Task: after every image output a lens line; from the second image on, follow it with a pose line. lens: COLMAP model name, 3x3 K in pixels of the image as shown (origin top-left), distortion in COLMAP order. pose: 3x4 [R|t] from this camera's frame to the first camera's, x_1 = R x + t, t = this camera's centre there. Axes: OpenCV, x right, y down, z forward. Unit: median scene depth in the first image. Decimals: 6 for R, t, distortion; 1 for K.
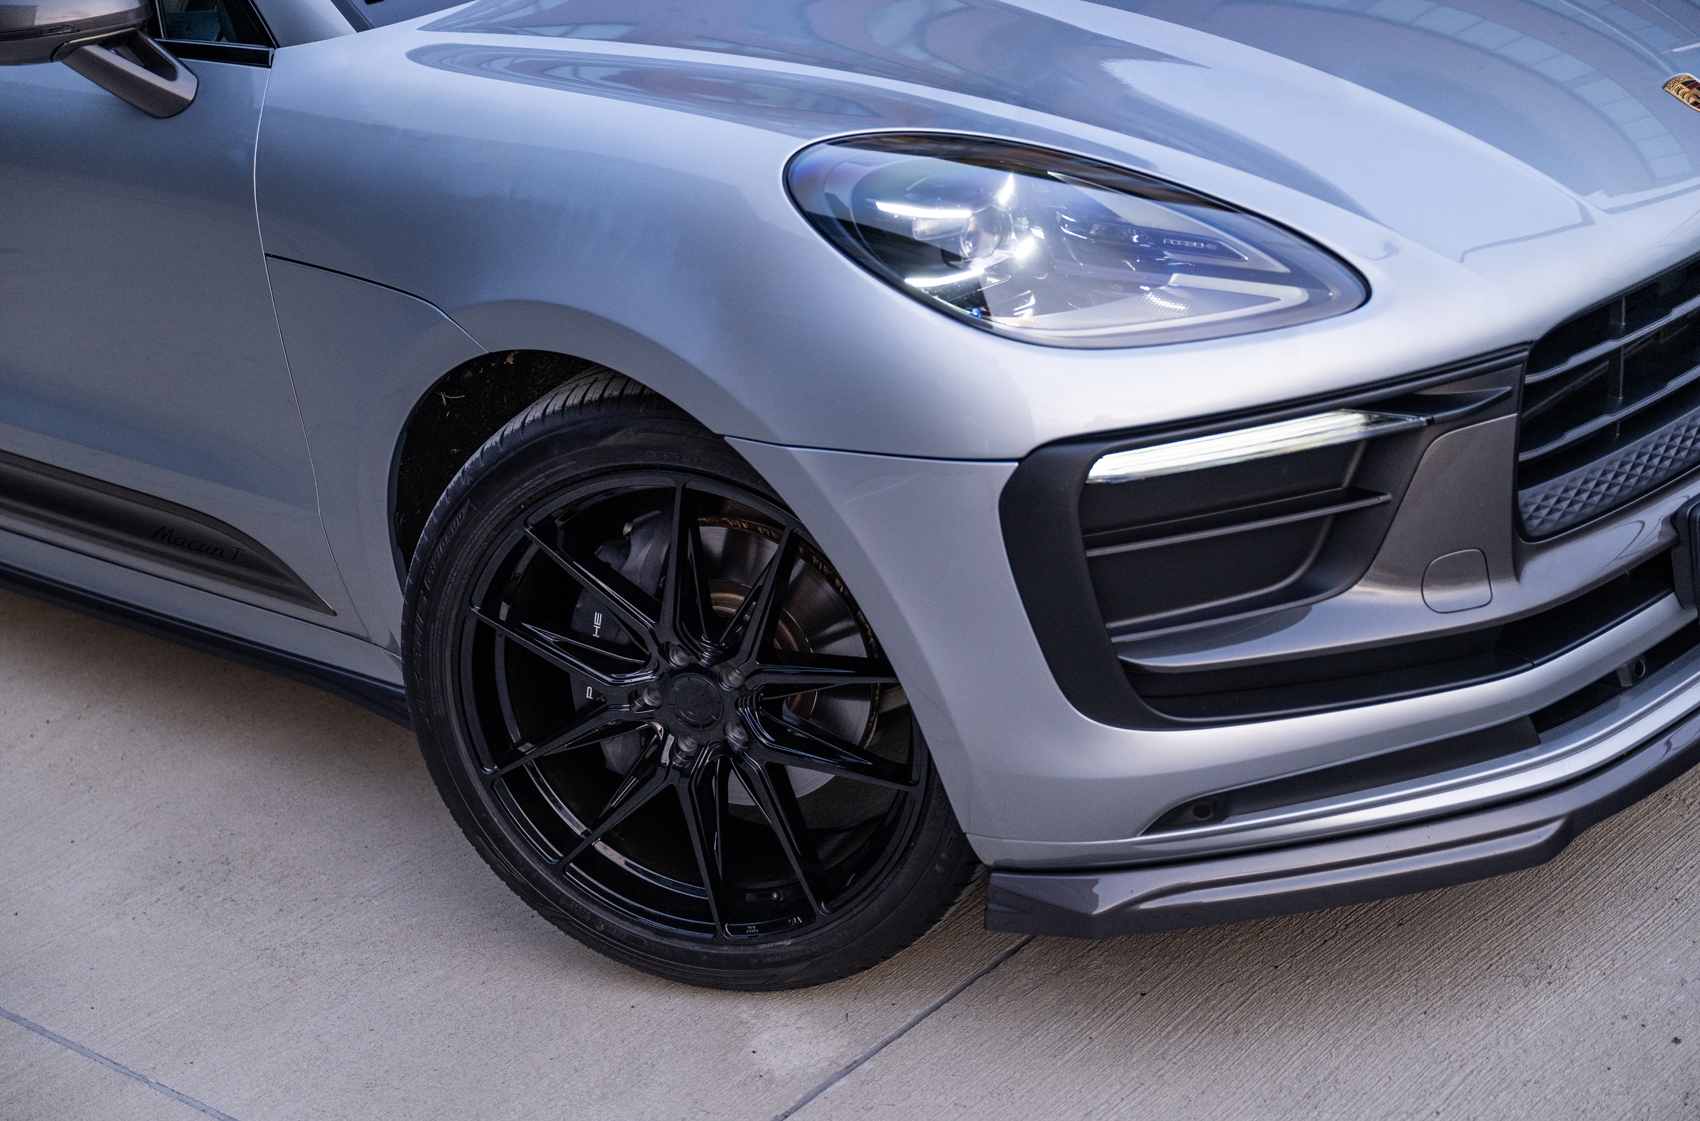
lens RADIAL K [[2945.5, 0, 850.0], [0, 2945.5, 560.5], [0, 0, 1]] dist [-0.017900, -0.010397]
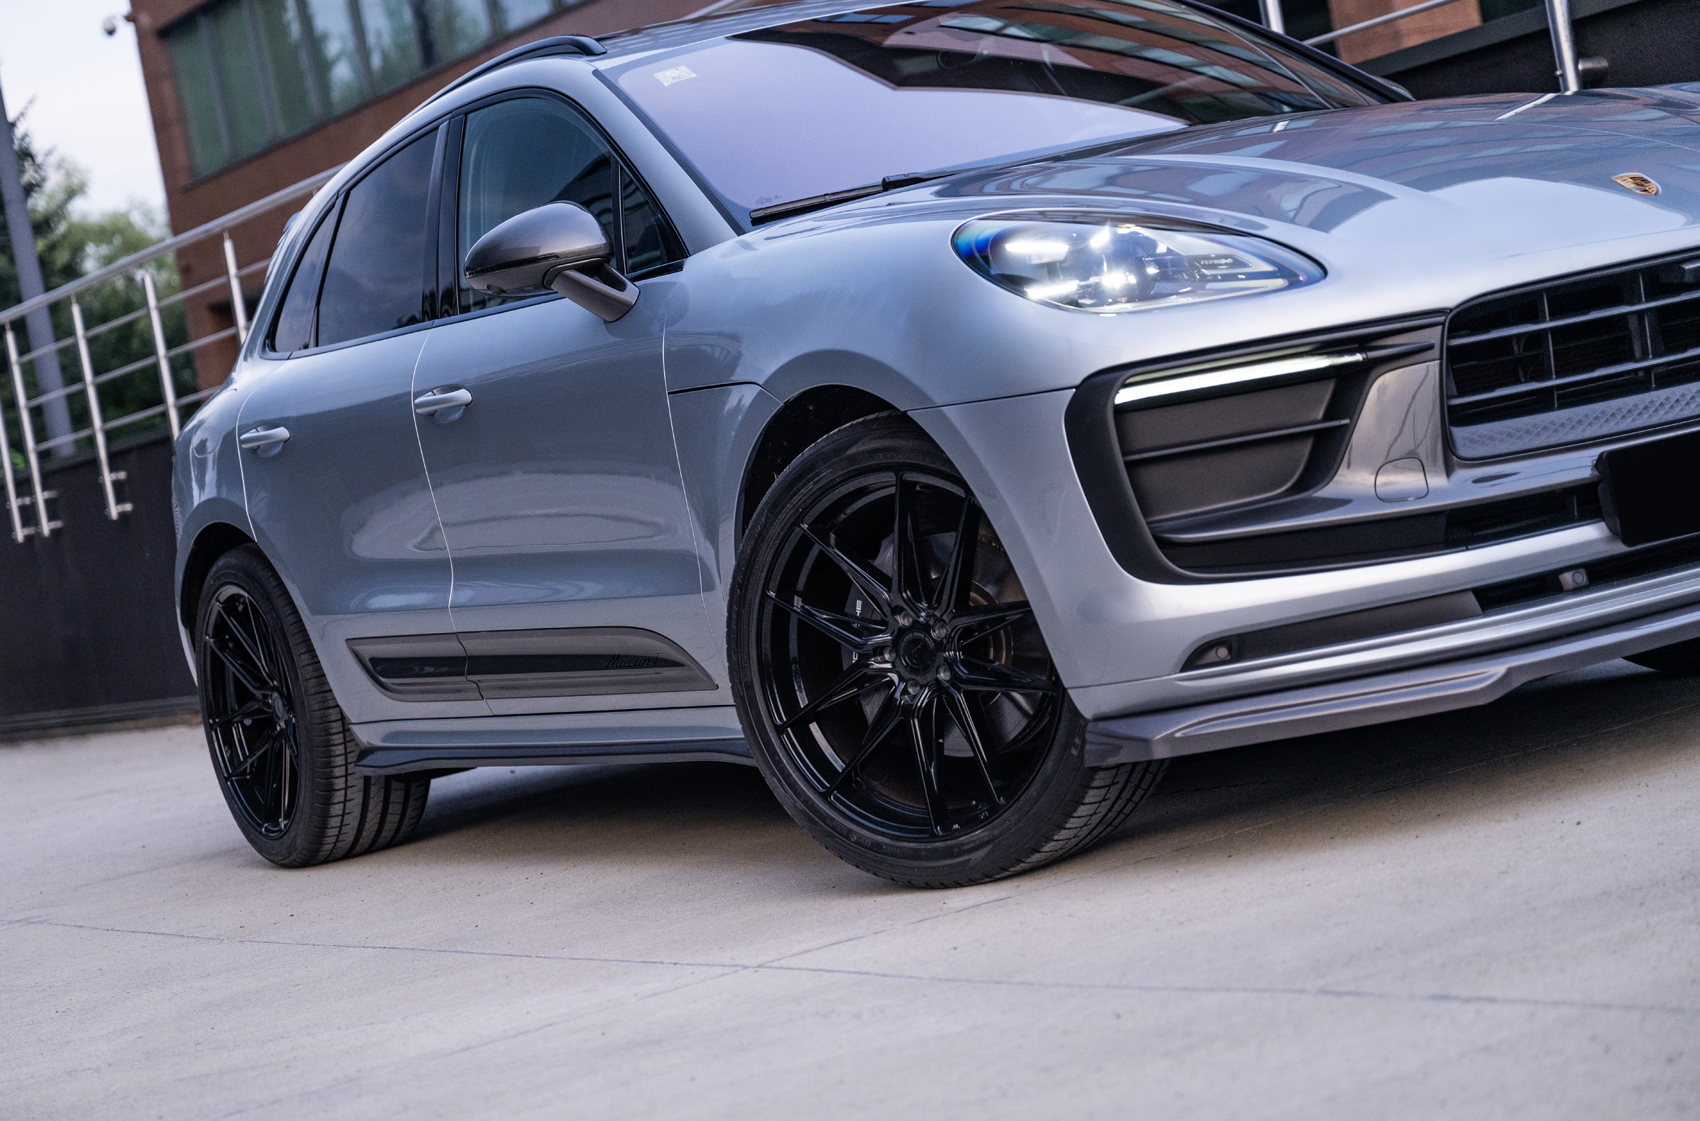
lens RADIAL K [[3574.1, 0, 850.0], [0, 3574.1, 560.5], [0, 0, 1]] dist [0.028051, 0.244791]
pose [[0.958282, -0.022594, -0.284930, 0.398804], [-0.065869, 0.952581, -0.297071, 0.511994], [0.278131, 0.303446, 0.911353, -0.545477]]
